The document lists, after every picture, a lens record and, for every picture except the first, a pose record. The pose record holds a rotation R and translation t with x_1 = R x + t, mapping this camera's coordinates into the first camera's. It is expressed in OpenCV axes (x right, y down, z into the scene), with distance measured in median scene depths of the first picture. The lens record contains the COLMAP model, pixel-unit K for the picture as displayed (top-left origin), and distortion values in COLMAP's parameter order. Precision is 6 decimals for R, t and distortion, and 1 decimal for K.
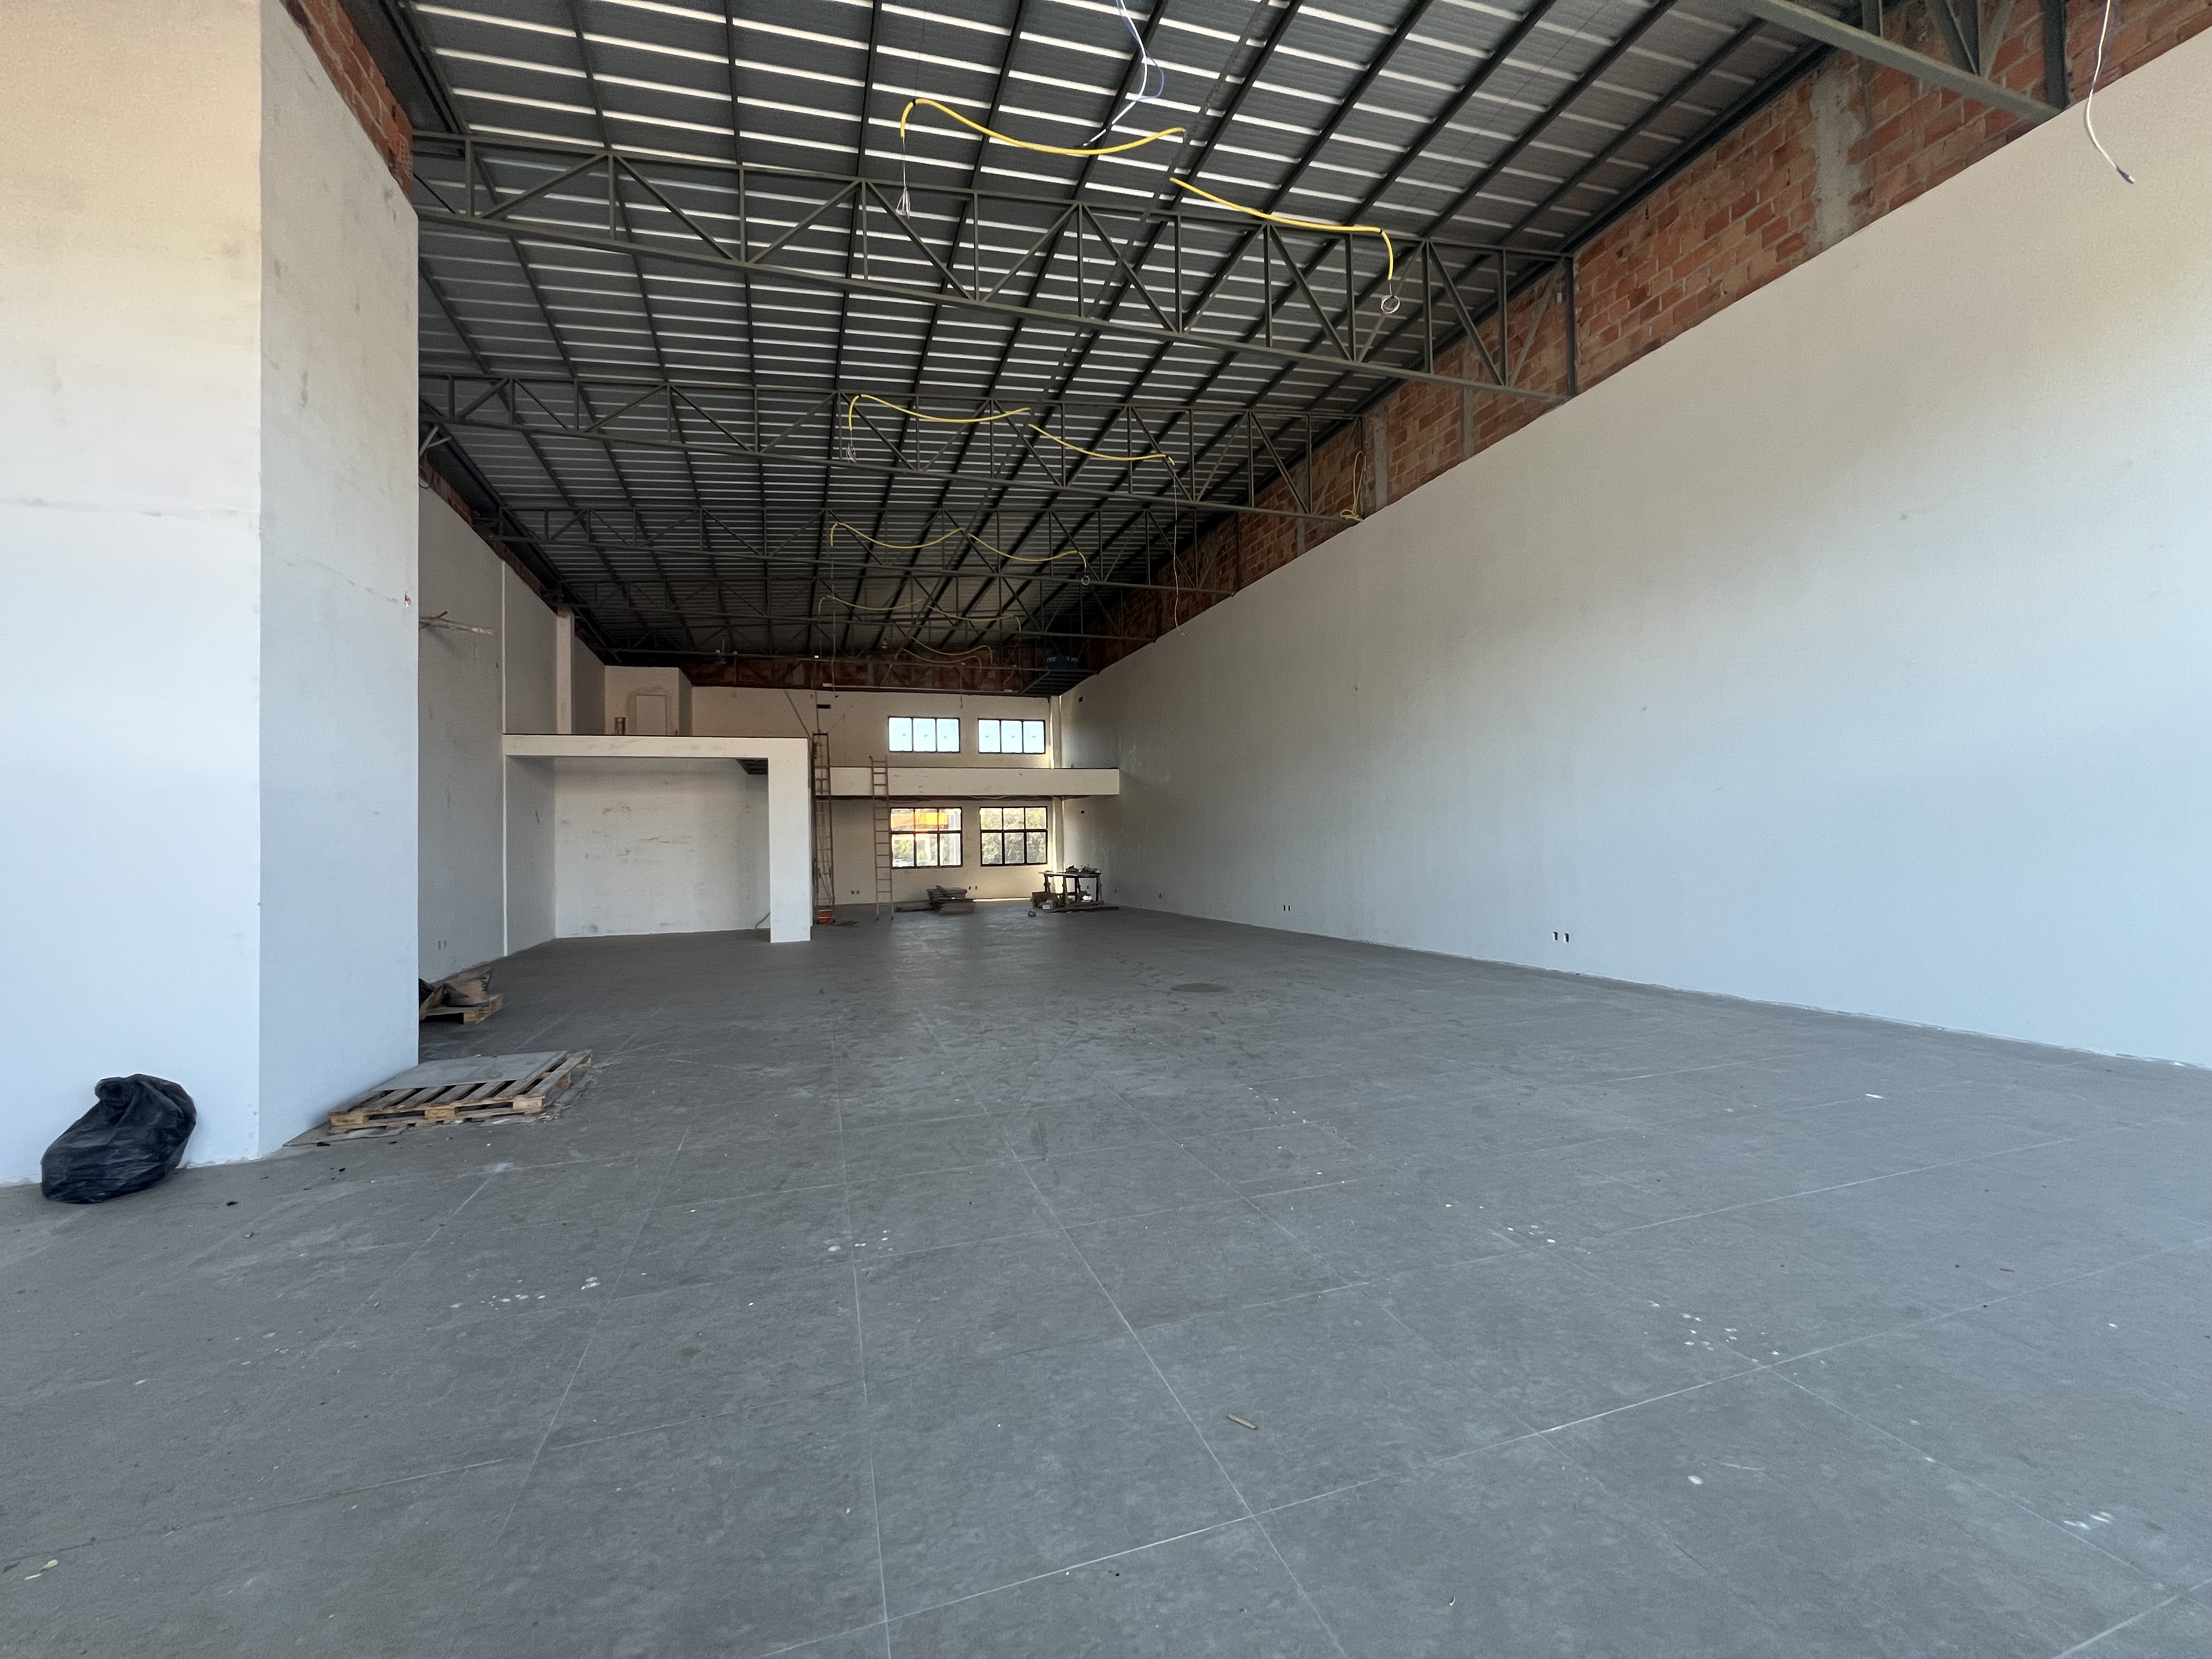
lens RADIAL K [[882.5, 0, 1103.8], [0, 882.5, 824.4], [0, 0, 1]] dist [-0.002123, 0.000536]
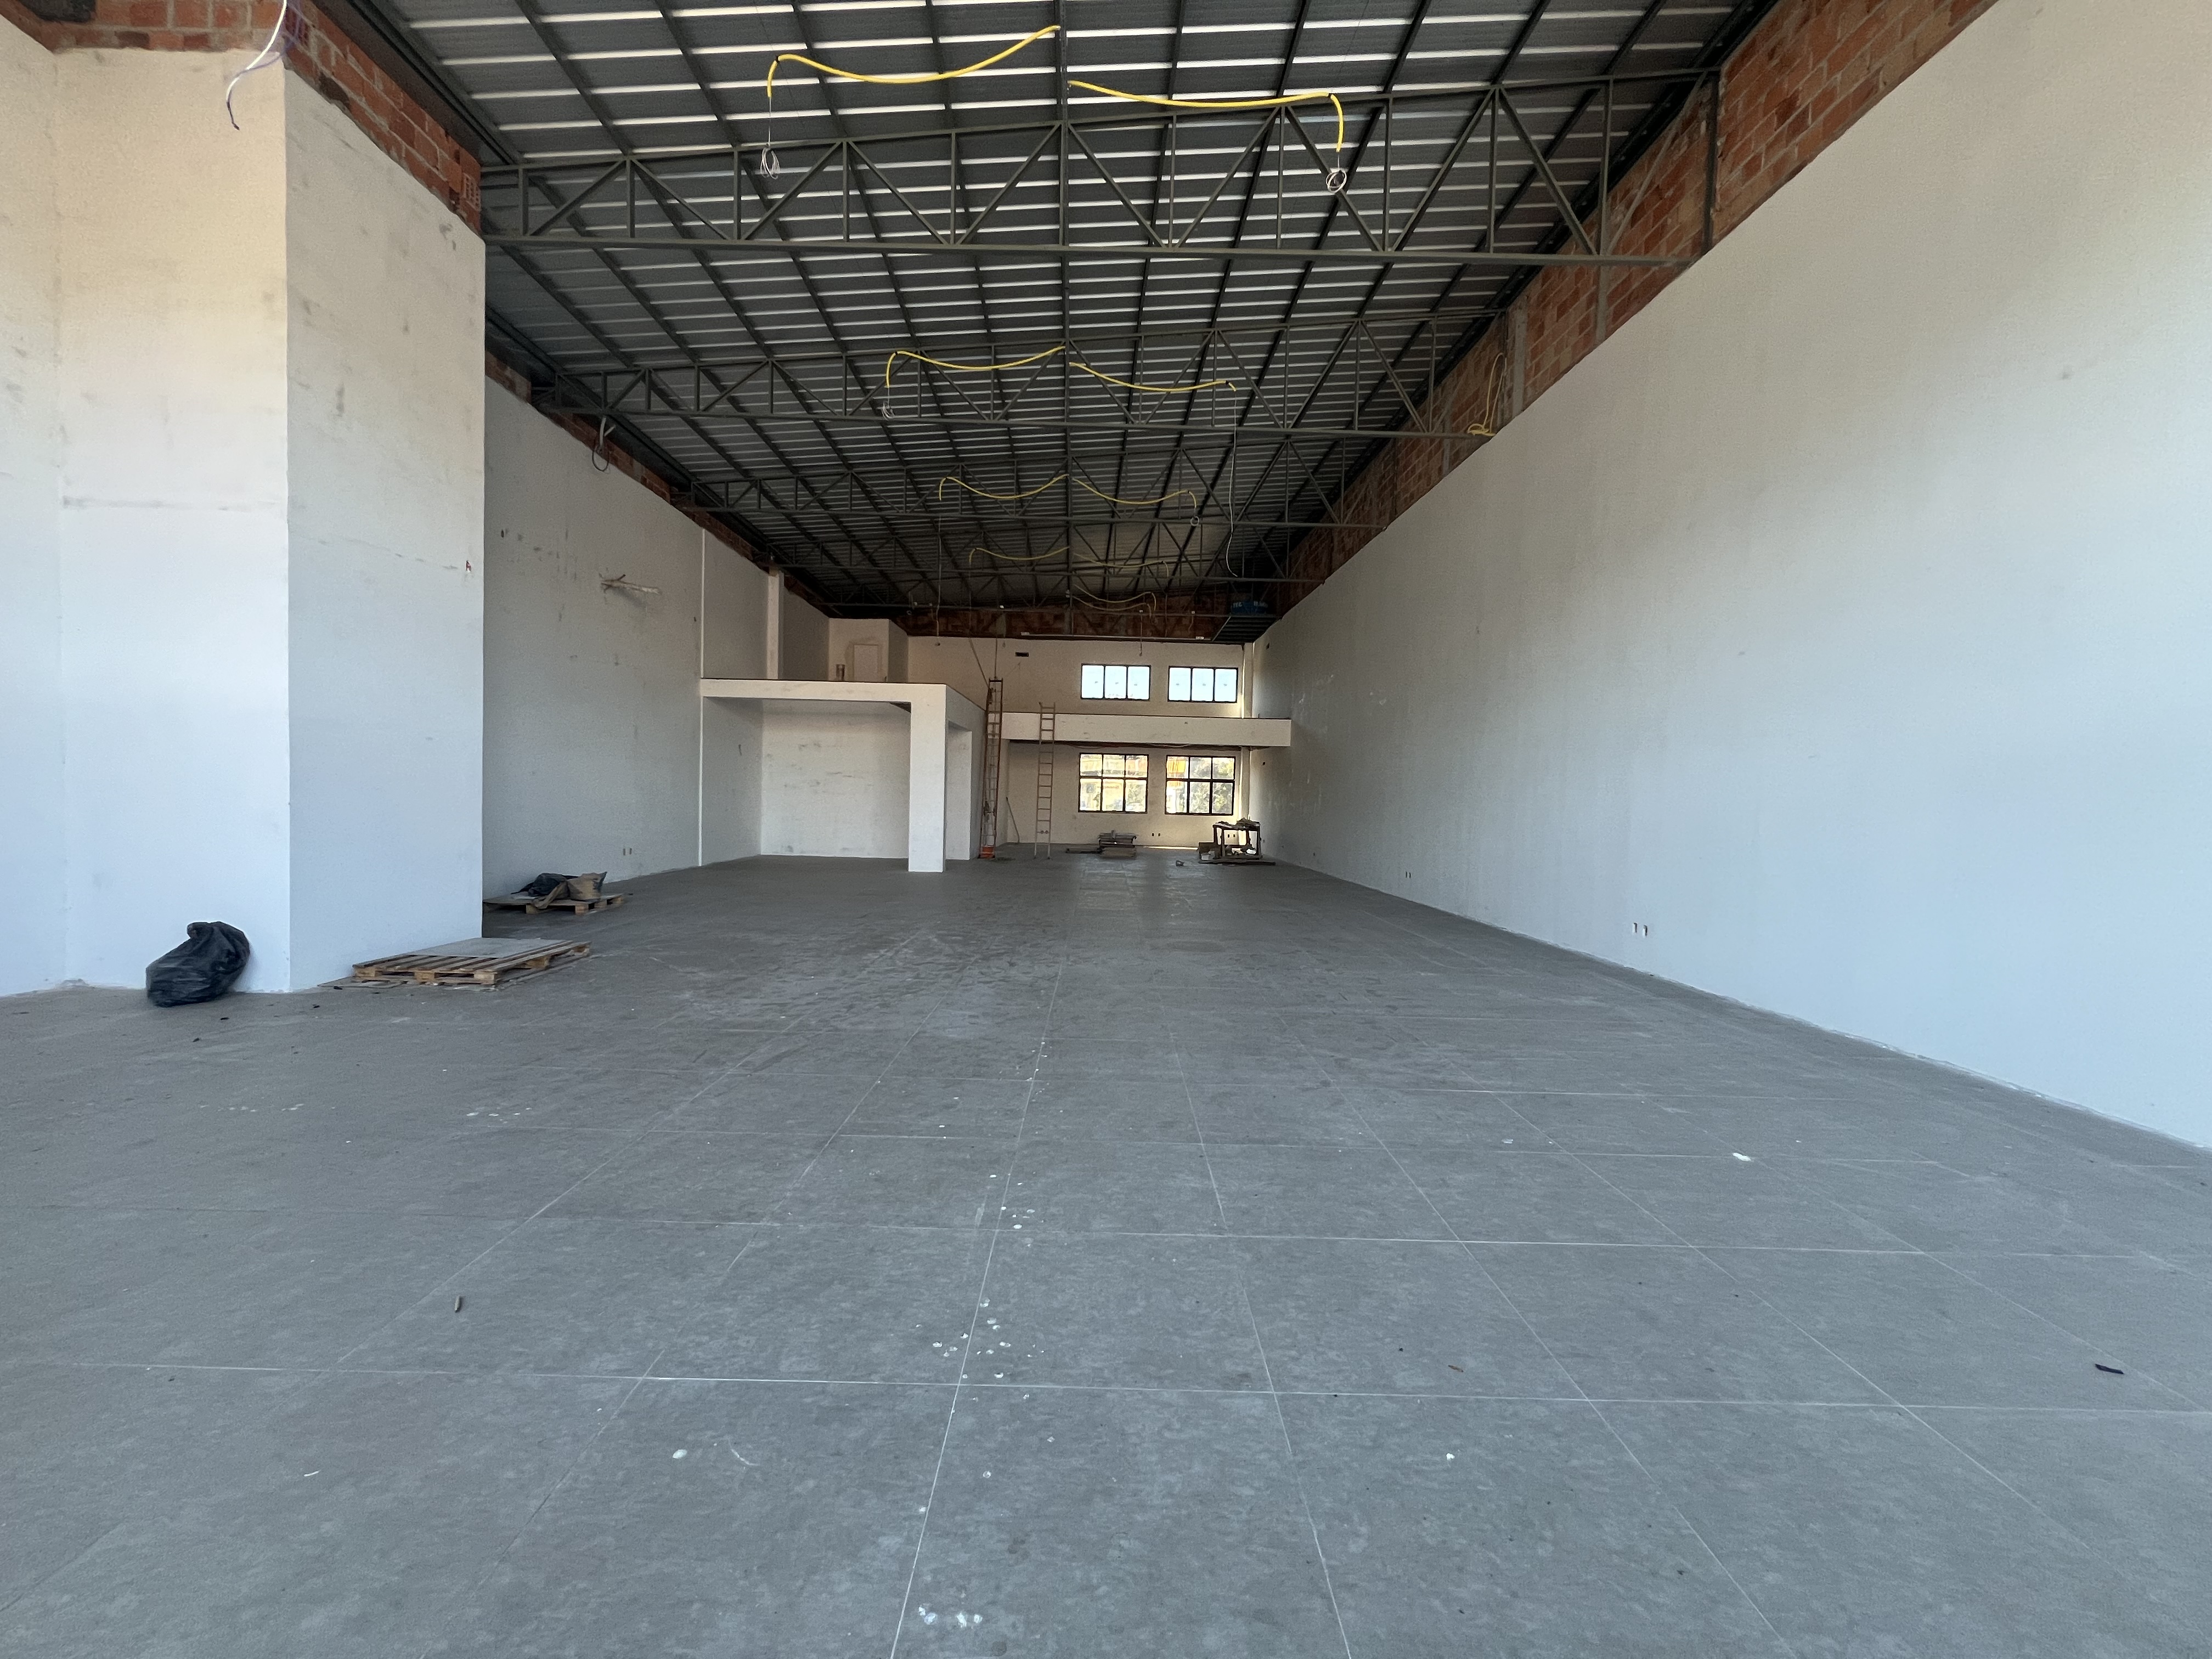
lens RADIAL K [[882.5, 0, 1103.8], [0, 882.5, 824.4], [0, 0, 1]] dist [-0.002123, 0.000536]
pose [[0.949745, 0.056267, -0.307925, 0.240947], [-0.038551, 0.997248, 0.063323, -0.003996], [0.310641, -0.048270, 0.949301, 0.045994]]
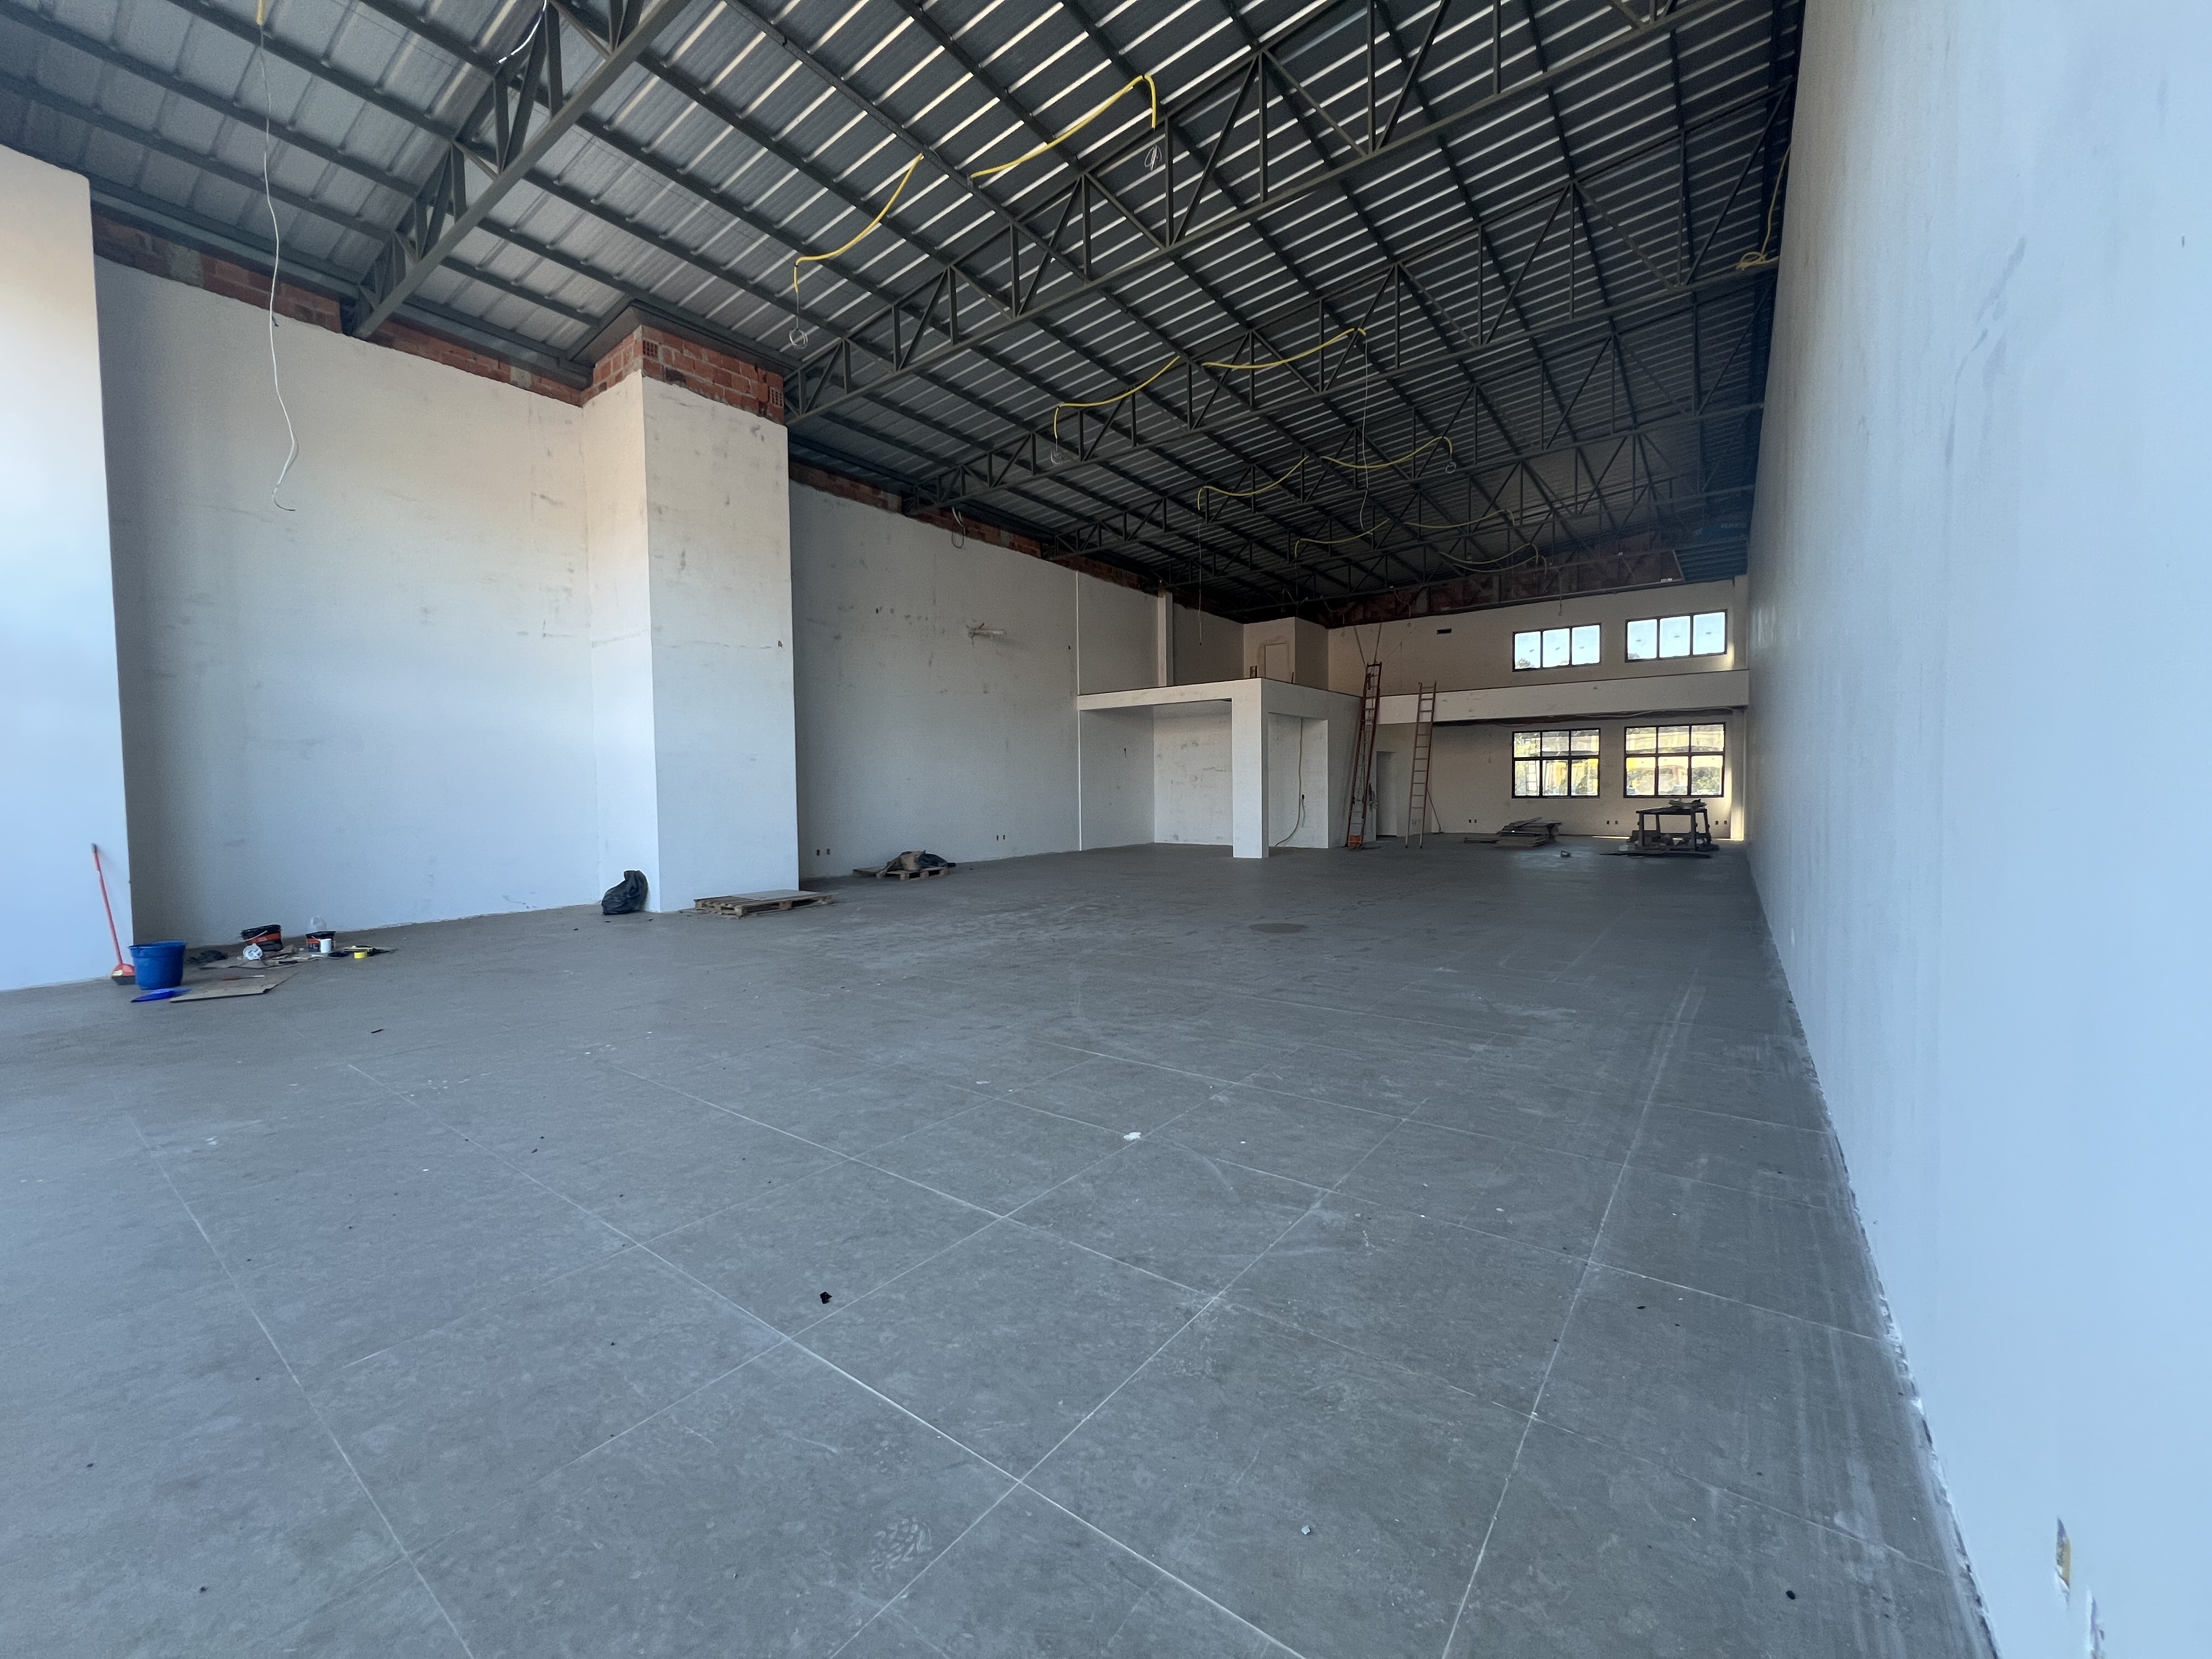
lens RADIAL K [[882.5, 0, 1103.8], [0, 882.5, 824.4], [0, 0, 1]] dist [-0.002123, 0.000536]
pose [[0.572486, 0.048386, -0.818486, 0.612769], [0.021131, 0.997055, 0.073723, 0.001037], [0.819642, -0.059501, 0.569777, 0.250417]]
